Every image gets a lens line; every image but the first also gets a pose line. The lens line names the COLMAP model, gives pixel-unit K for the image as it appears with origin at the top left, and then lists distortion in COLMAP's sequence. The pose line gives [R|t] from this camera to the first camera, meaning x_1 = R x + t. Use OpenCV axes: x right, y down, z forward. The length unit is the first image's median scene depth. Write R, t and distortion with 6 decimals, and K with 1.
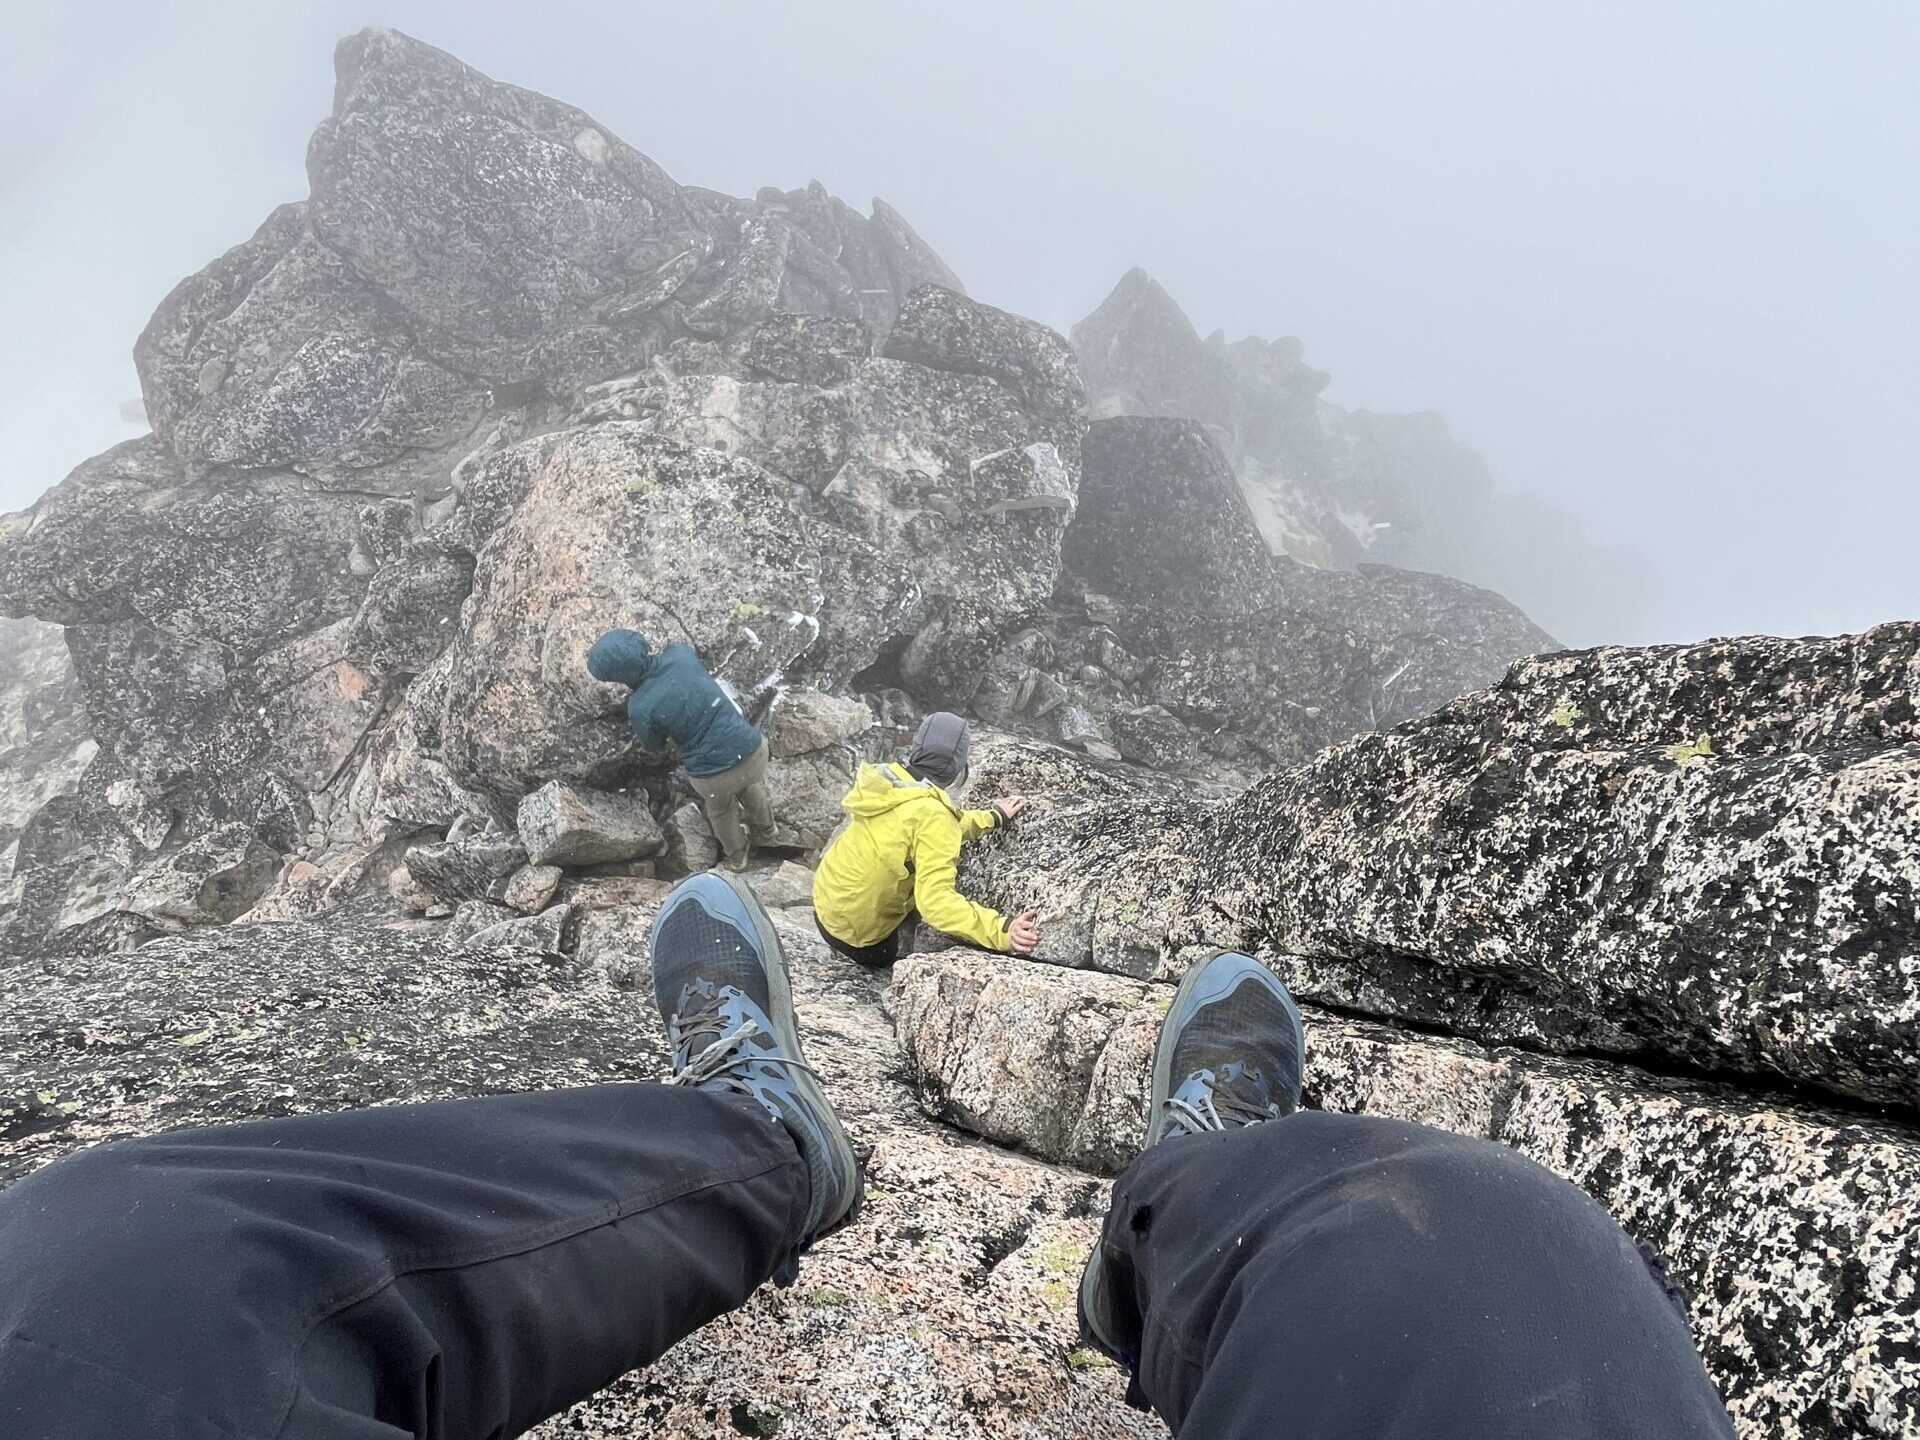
lens RADIAL K [[772.2, 0, 957.5], [0, 772.2, 783.5], [0, 0, 1]] dist [0.000064, 0.000097]
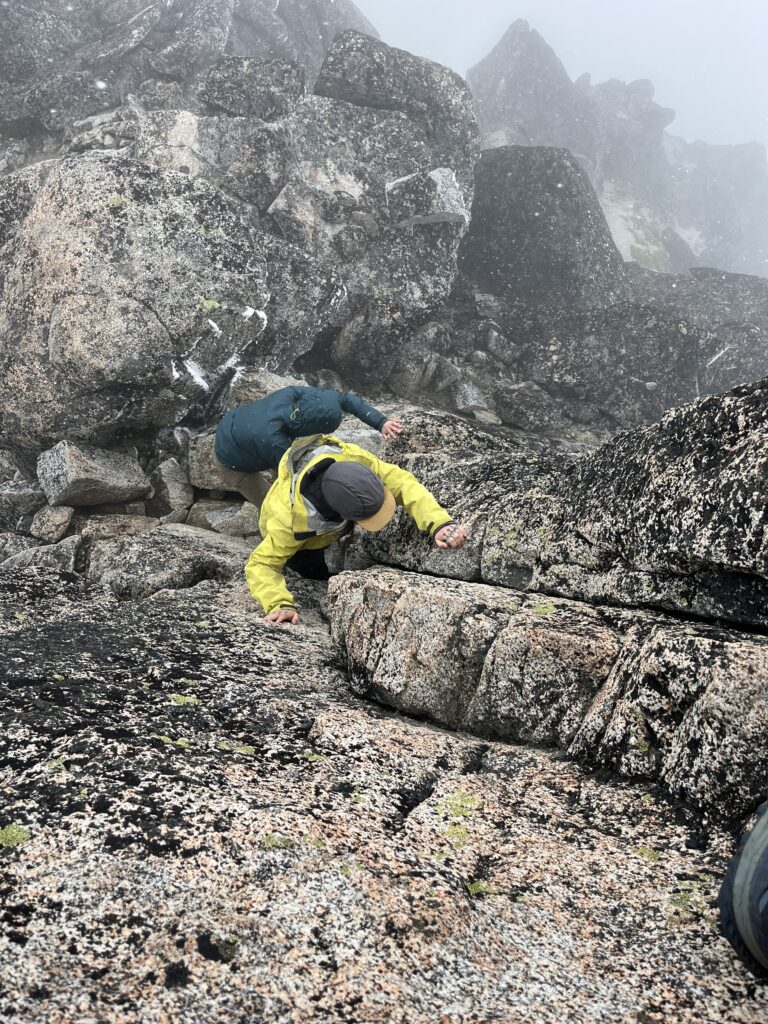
lens RADIAL K [[774.5, 0, 384.8], [0, 774.5, 513.3], [0, 0, 1]] dist [0.011919, 0.000884]
pose [[0.999984, -0.004272, 0.003606, 0.008506], [0.003748, 0.990906, 0.134502, -0.055819], [-0.004148, -0.134487, 0.990907, -0.303390]]
